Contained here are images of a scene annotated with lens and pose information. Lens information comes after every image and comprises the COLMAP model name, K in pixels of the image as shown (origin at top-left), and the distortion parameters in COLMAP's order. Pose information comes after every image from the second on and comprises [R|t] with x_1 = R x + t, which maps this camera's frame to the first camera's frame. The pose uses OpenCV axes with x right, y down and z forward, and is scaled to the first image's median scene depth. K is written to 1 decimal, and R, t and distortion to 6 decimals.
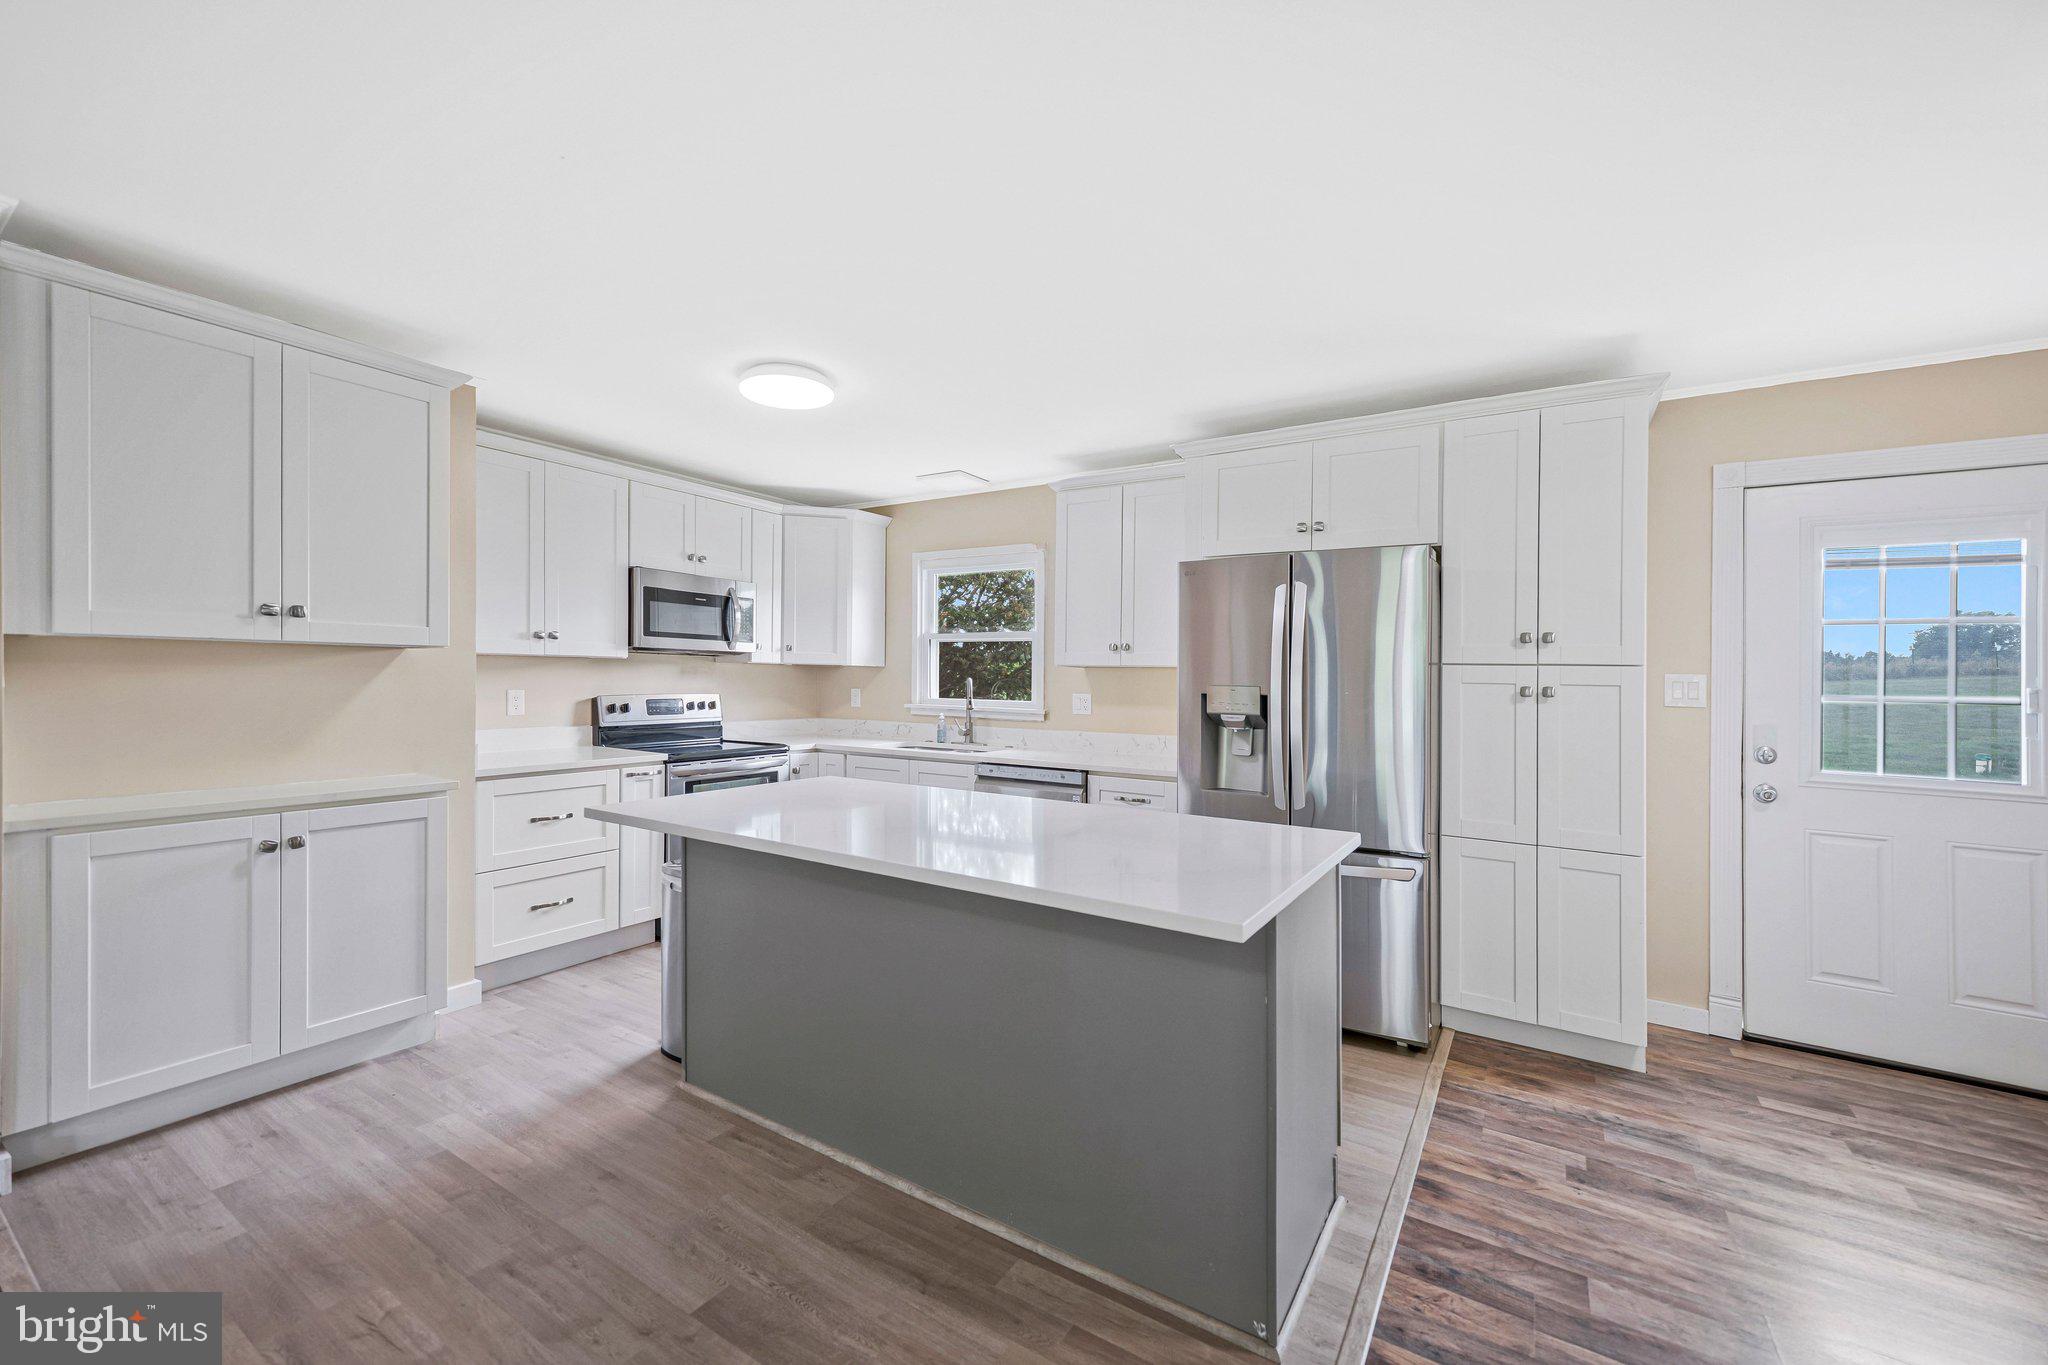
lens RADIAL K [[823.3, 0, 995.6], [0, 823.3, 682.5], [0, 0, 1]] dist [0.000193, 0.000810]
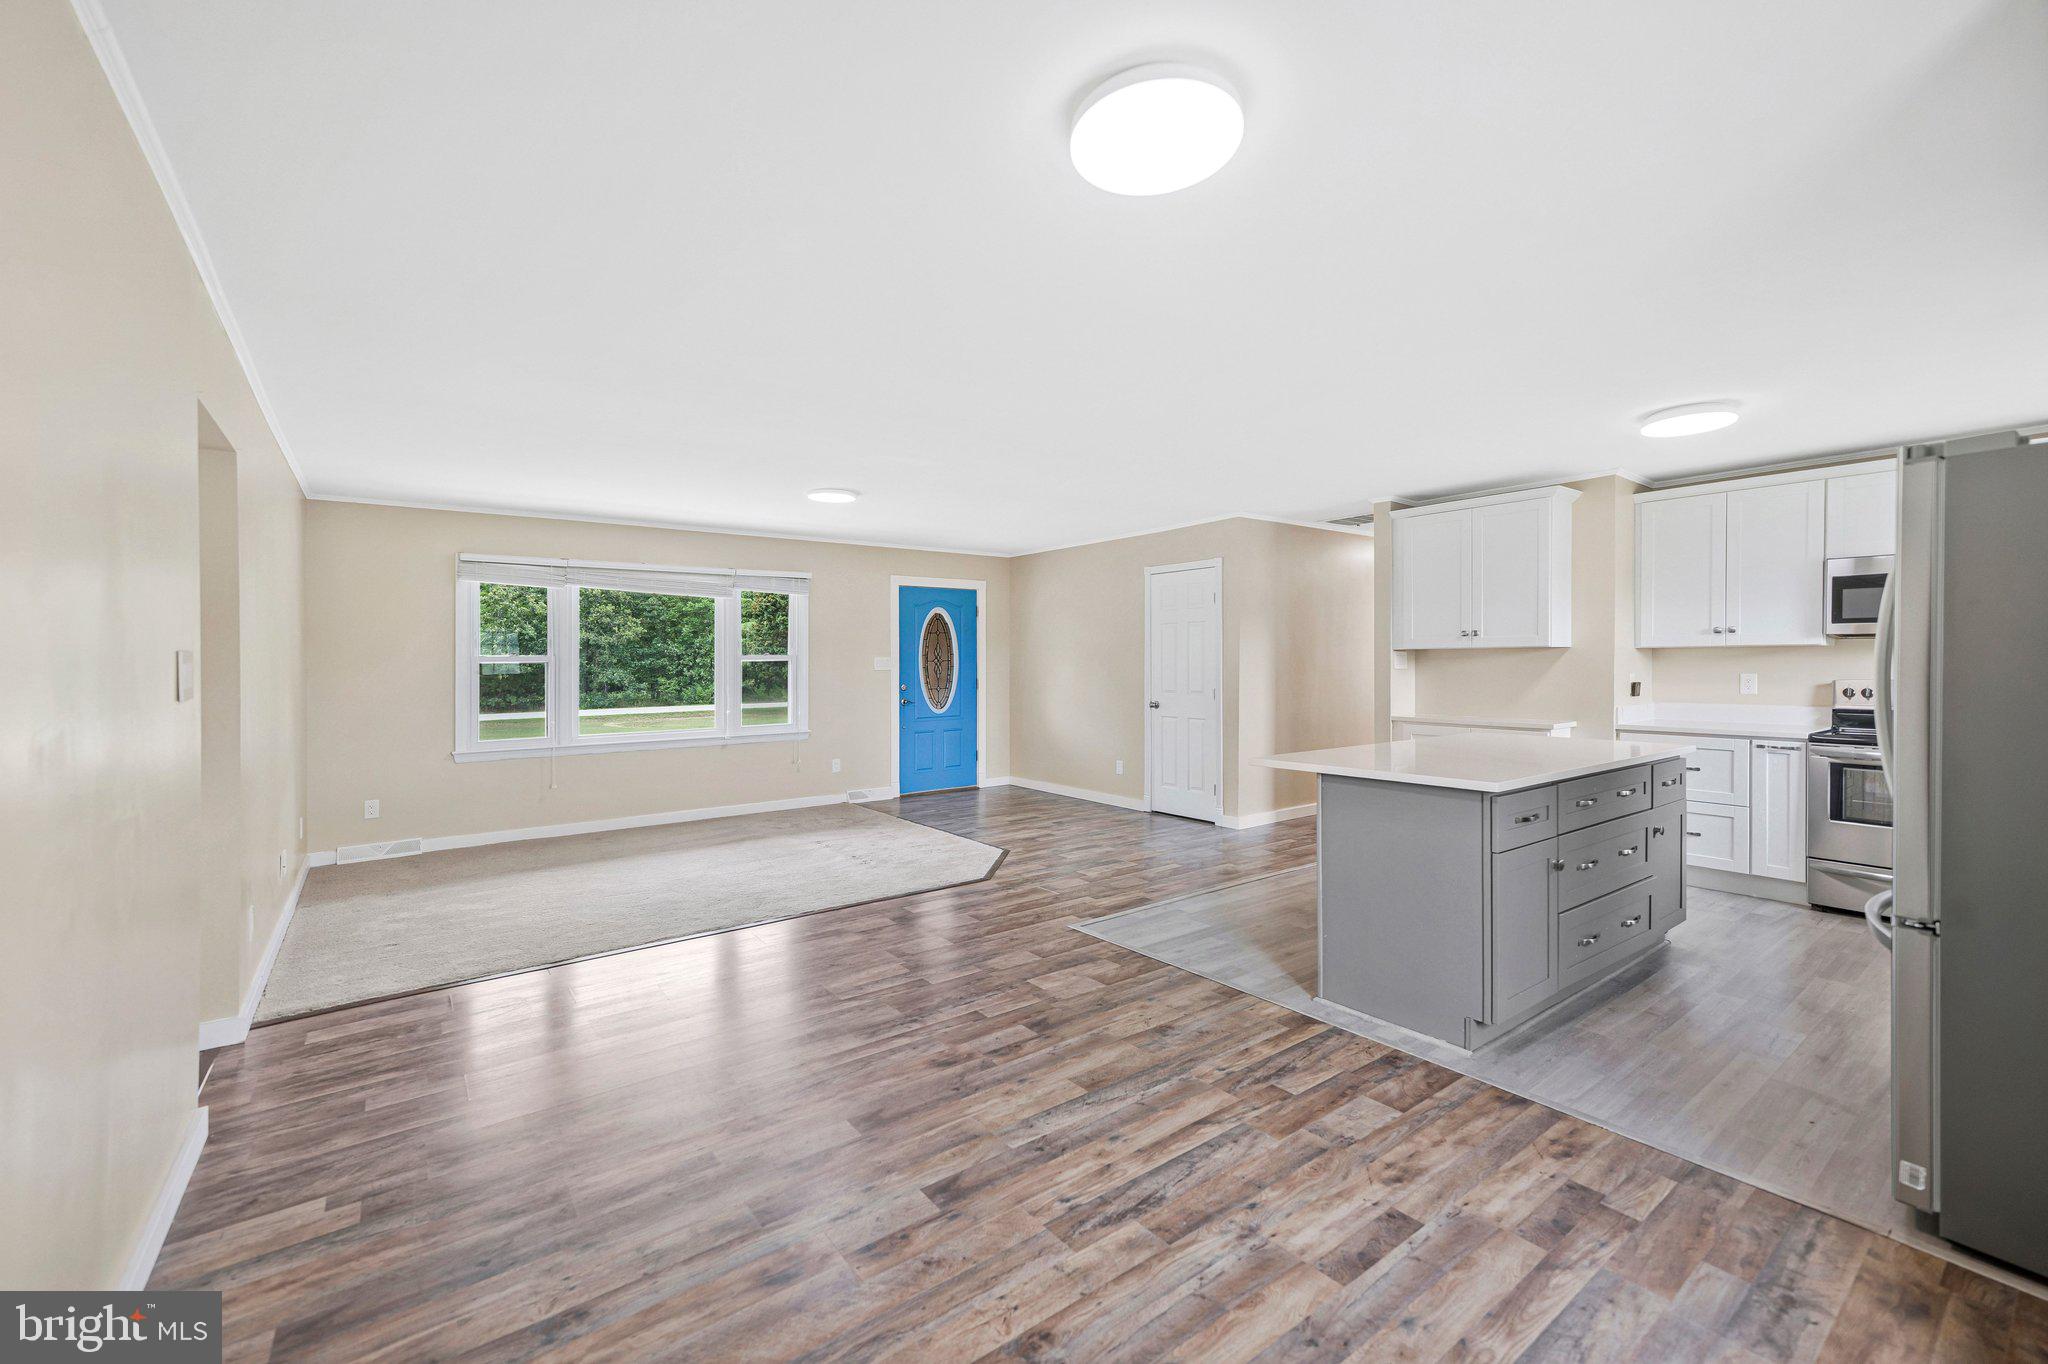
lens RADIAL K [[831.6, 0, 1019.6], [0, 831.6, 672.2], [0, 0, 1]] dist [-0.000127, -0.000077]
pose [[-0.340677, -0.006123, -0.940160, 1.534747], [-0.006018, 0.999973, -0.004331, 0.028774], [0.940161, 0.004183, -0.340705, 0.625935]]
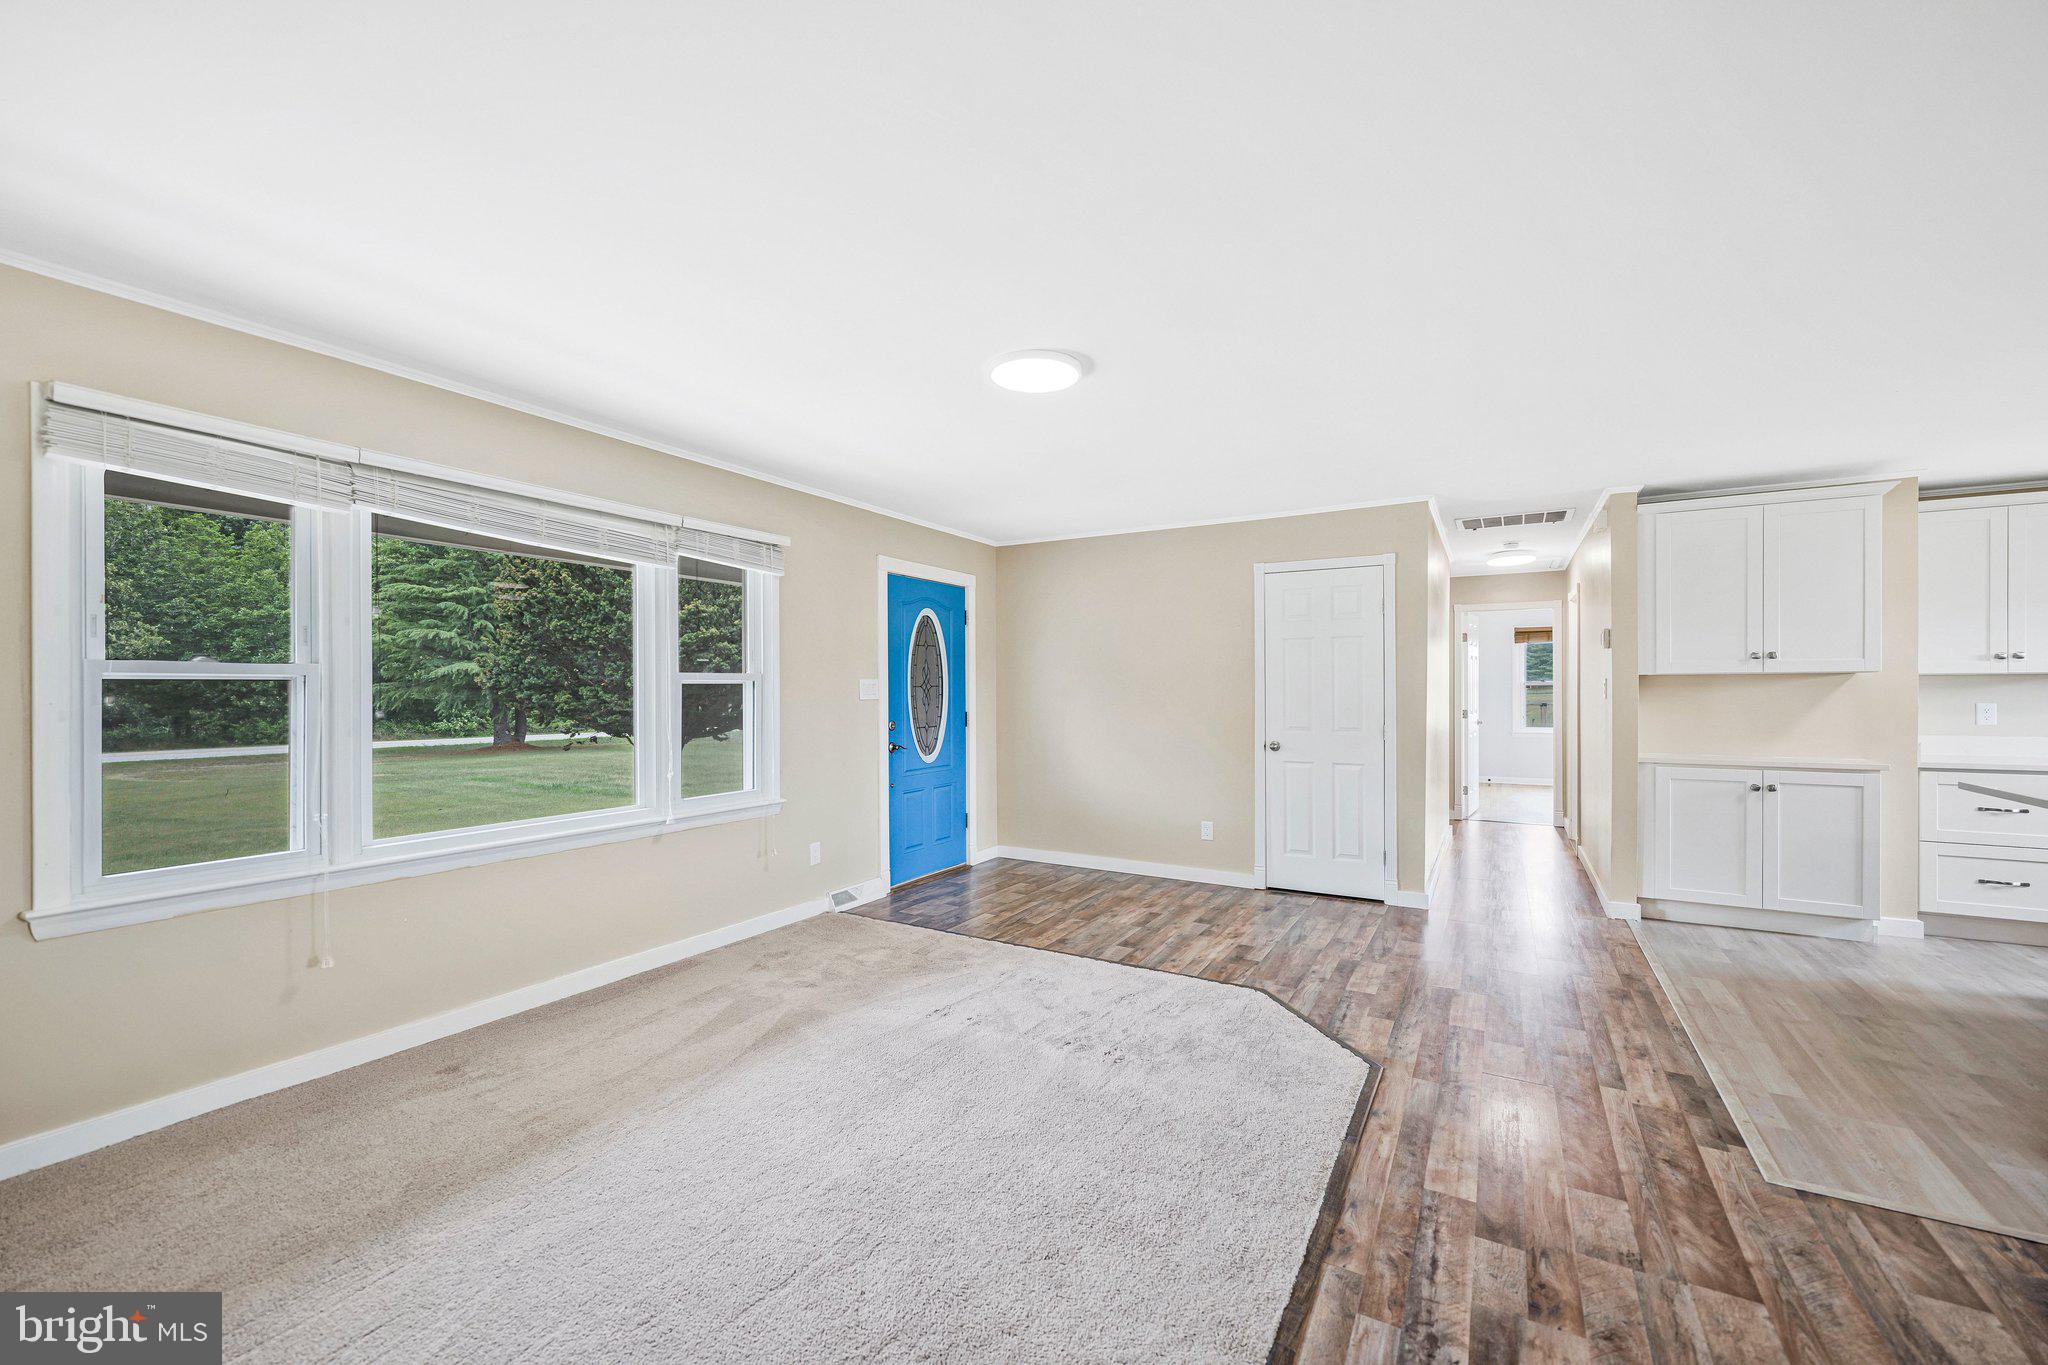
lens RADIAL K [[826.6, 0, 1033.7], [0, 826.6, 699.3], [0, 0, 1]] dist [-0.003194, -0.000439]
pose [[0.055672, -0.007817, -0.998419, 0.790145], [-0.002670, 0.999965, -0.007978, 0.024165], [0.998446, 0.003110, 0.055649, -0.642790]]
